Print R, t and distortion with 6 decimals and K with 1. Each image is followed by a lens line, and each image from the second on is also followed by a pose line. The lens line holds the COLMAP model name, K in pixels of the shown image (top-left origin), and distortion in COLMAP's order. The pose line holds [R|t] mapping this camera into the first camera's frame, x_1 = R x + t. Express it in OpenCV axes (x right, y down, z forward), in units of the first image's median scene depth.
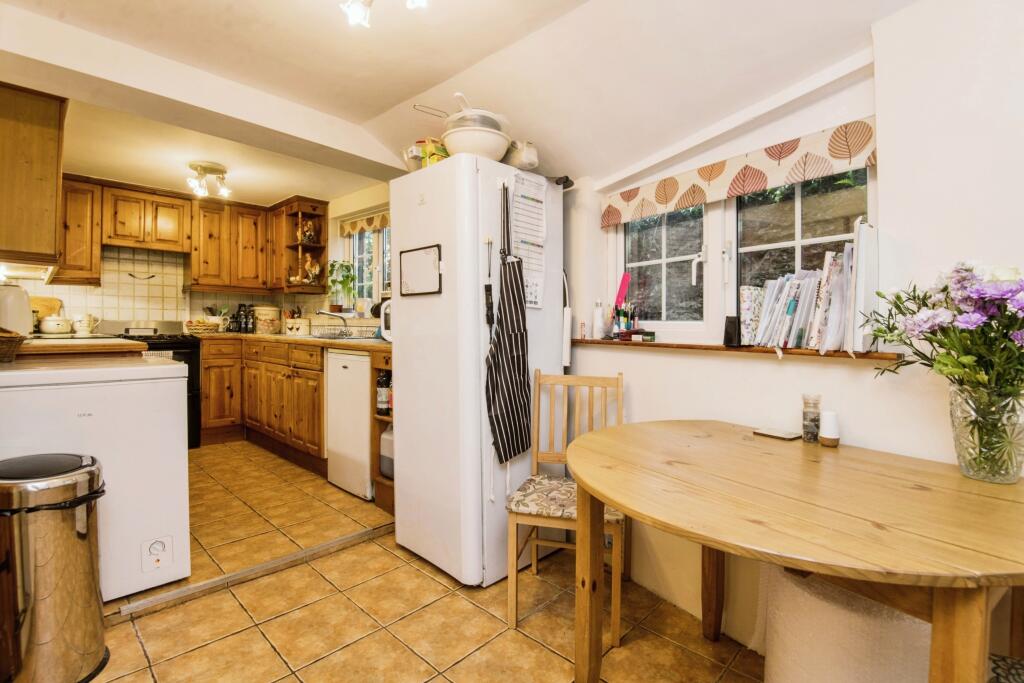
lens RADIAL K [[479.4, 0, 512.4], [0, 479.4, 328.0], [0, 0, 1]] dist [0.000174, -0.000349]
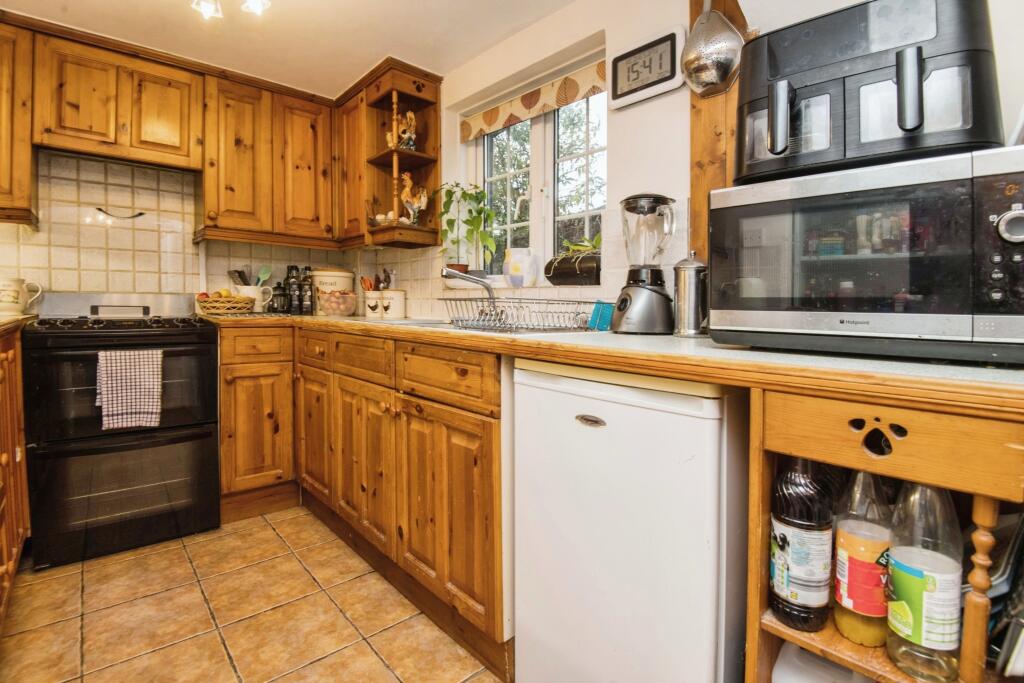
lens RADIAL K [[483.8, 0, 512.2], [0, 483.8, 319.7], [0, 0, 1]] dist [0.013807, -0.000157]
pose [[0.996410, 0.005324, -0.084495, -0.266383], [-0.003364, 0.999722, 0.023322, 0.001939], [0.084596, -0.022954, 0.996151, 0.464943]]
